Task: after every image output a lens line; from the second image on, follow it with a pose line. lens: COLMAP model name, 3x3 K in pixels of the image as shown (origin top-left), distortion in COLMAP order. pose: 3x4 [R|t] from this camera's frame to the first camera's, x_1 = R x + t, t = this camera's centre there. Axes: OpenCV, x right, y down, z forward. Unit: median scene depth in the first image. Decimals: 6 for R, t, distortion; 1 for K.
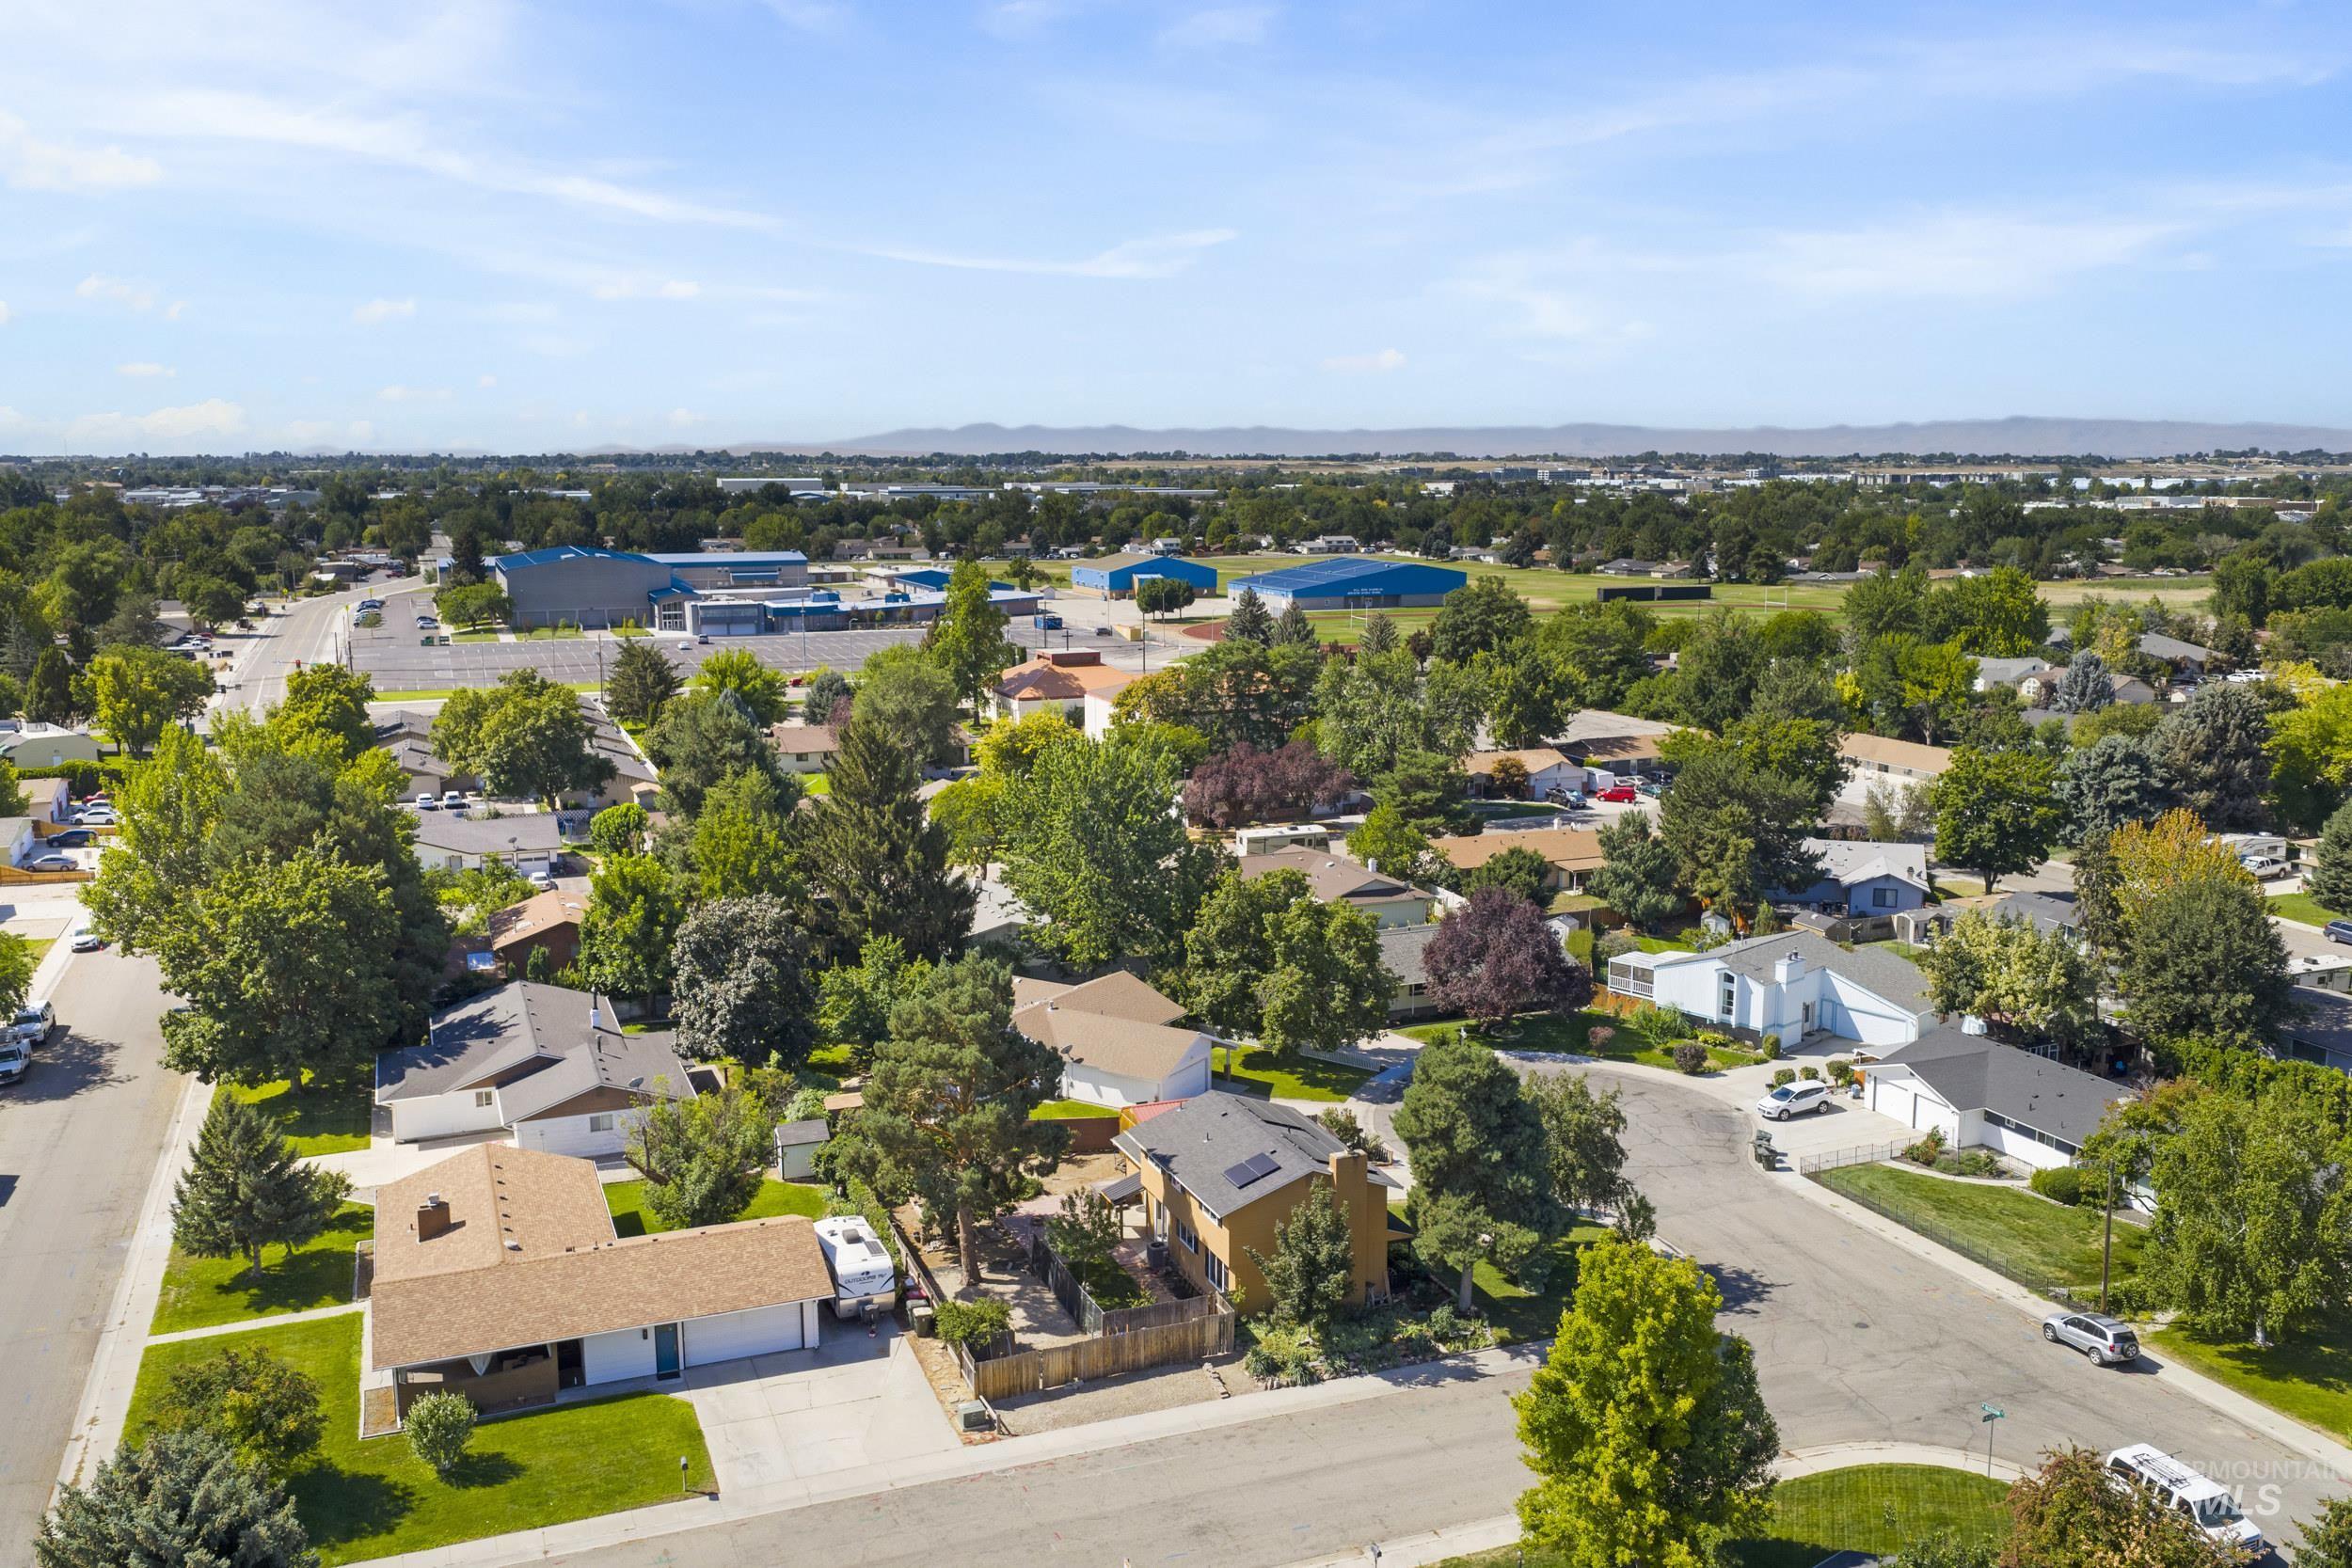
lens RADIAL K [[1901.0, 0, 1176.0], [0, 1901.0, 784.0], [0, 0, 1]] dist [0.001069, -0.001627]
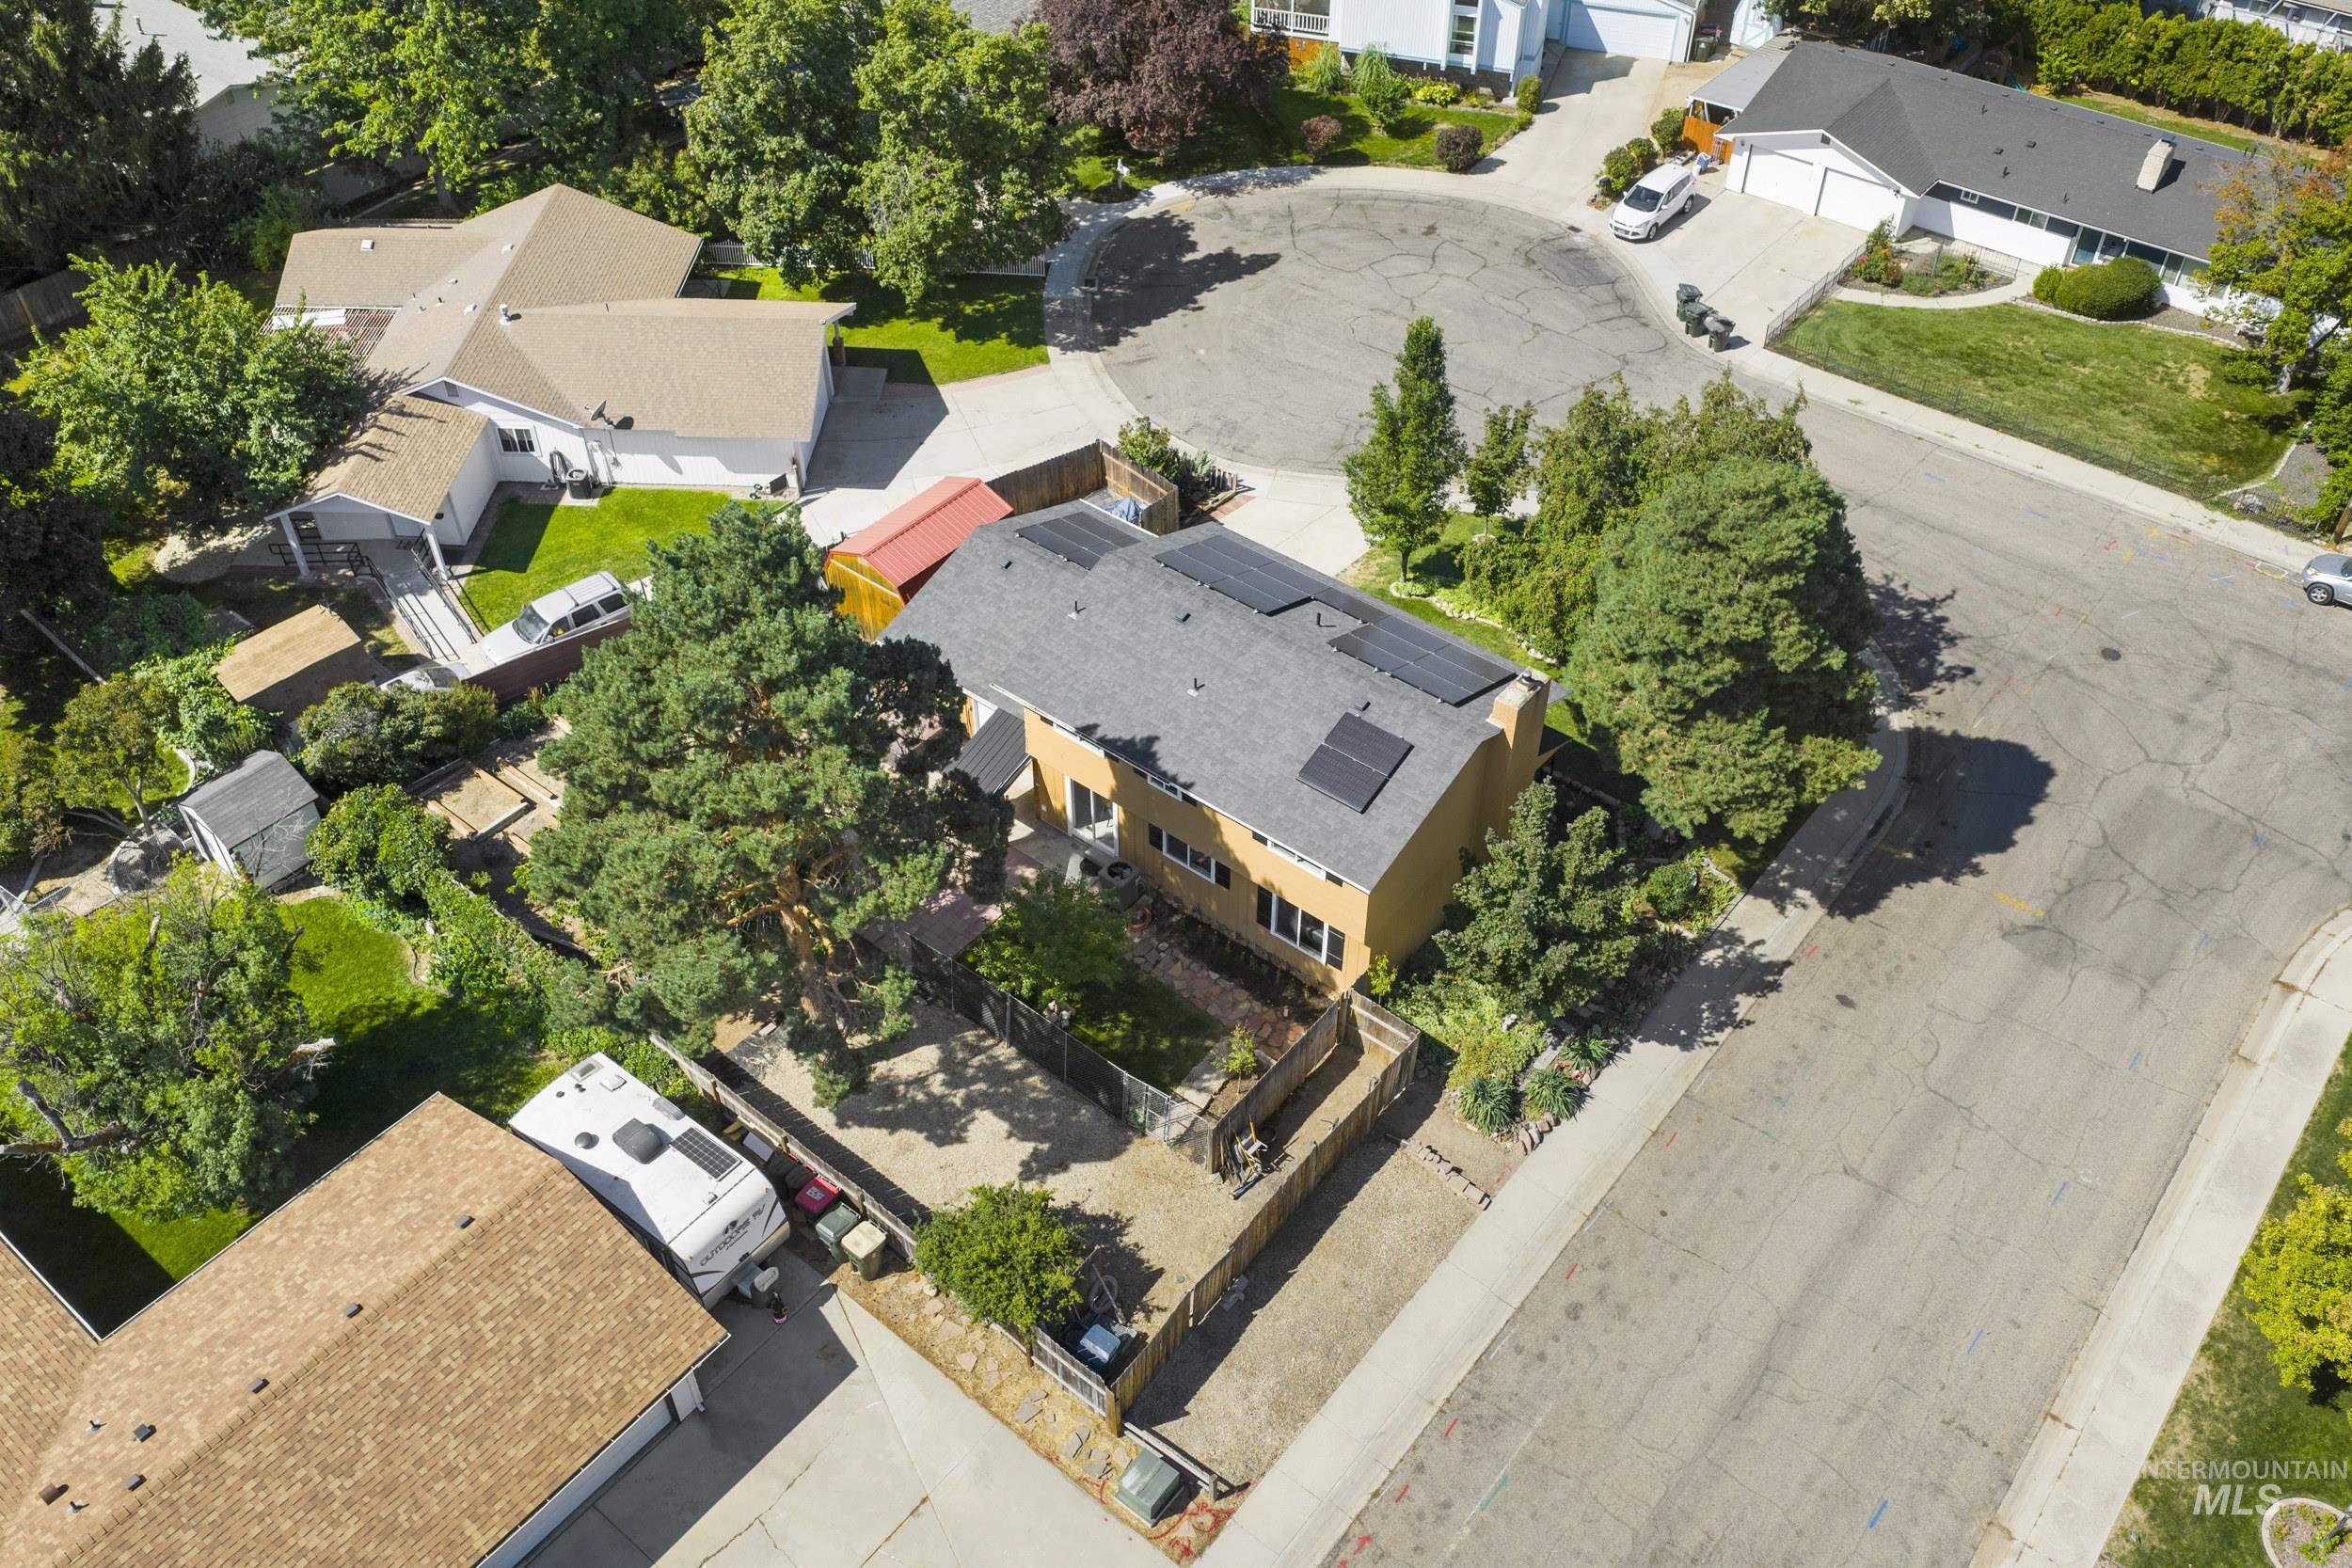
lens RADIAL K [[1951.7, 0, 1181.6], [0, 1951.7, 770.4], [0, 0, 1]] dist [0.003219, -0.006787]
pose [[0.872336, -0.331757, 0.359120, -0.158781], [0.080044, 0.821539, 0.564506, -0.084191], [-0.482310, -0.463694, 0.743213, 0.493772]]
